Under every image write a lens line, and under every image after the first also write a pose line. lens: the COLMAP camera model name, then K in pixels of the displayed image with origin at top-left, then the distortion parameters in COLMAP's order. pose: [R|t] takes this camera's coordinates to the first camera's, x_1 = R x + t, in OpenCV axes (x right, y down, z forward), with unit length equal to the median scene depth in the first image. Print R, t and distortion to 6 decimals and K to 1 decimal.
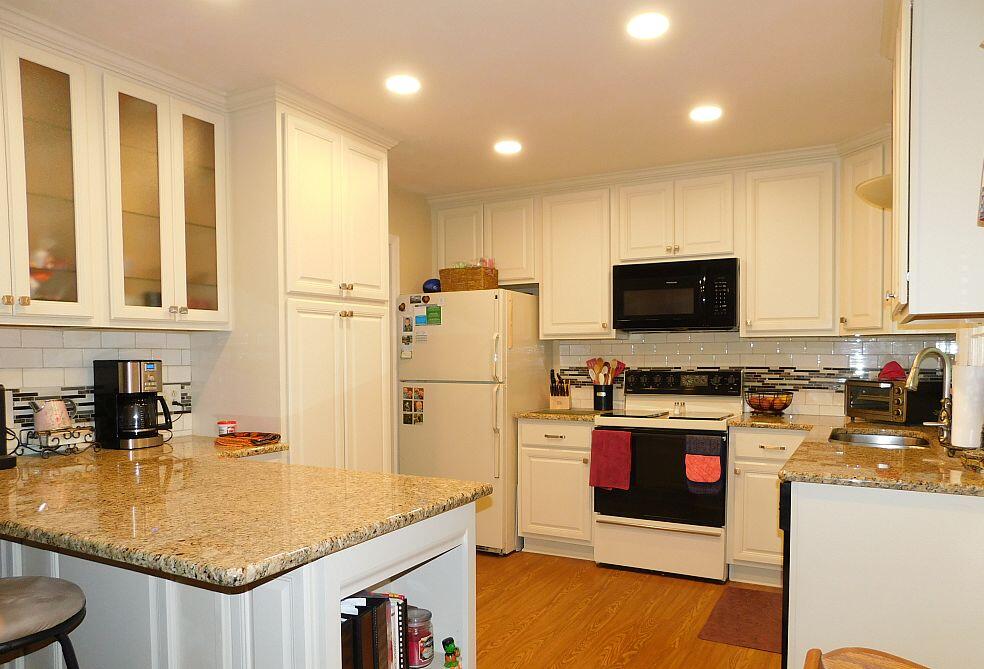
lens RADIAL K [[656.7, 0, 492.9], [0, 656.7, 374.5], [0, 0, 1]] dist [-0.006070, -0.000913]
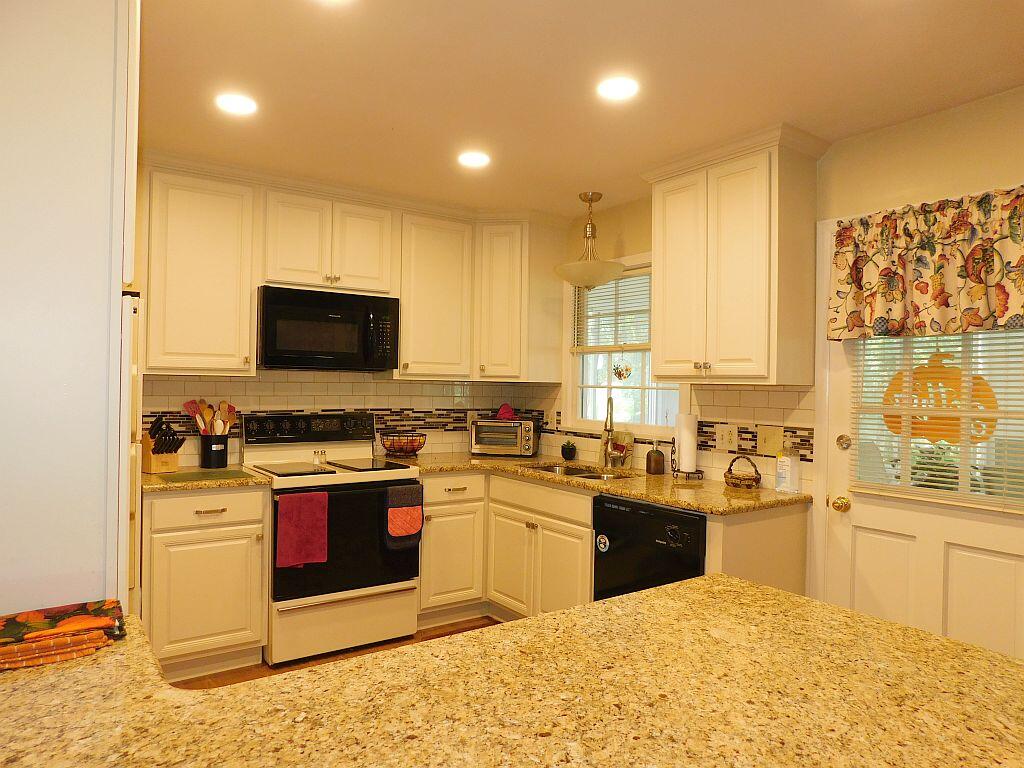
lens RADIAL K [[678.4, 0, 512.0], [0, 678.4, 384.0], [0, 0, 1]] dist [-0.003060, 0.002264]
pose [[0.488141, 0.009770, 0.872710, -0.393275], [0.008131, 0.999843, -0.015741, -0.031451], [-0.872727, 0.014780, 0.487985, 0.338784]]
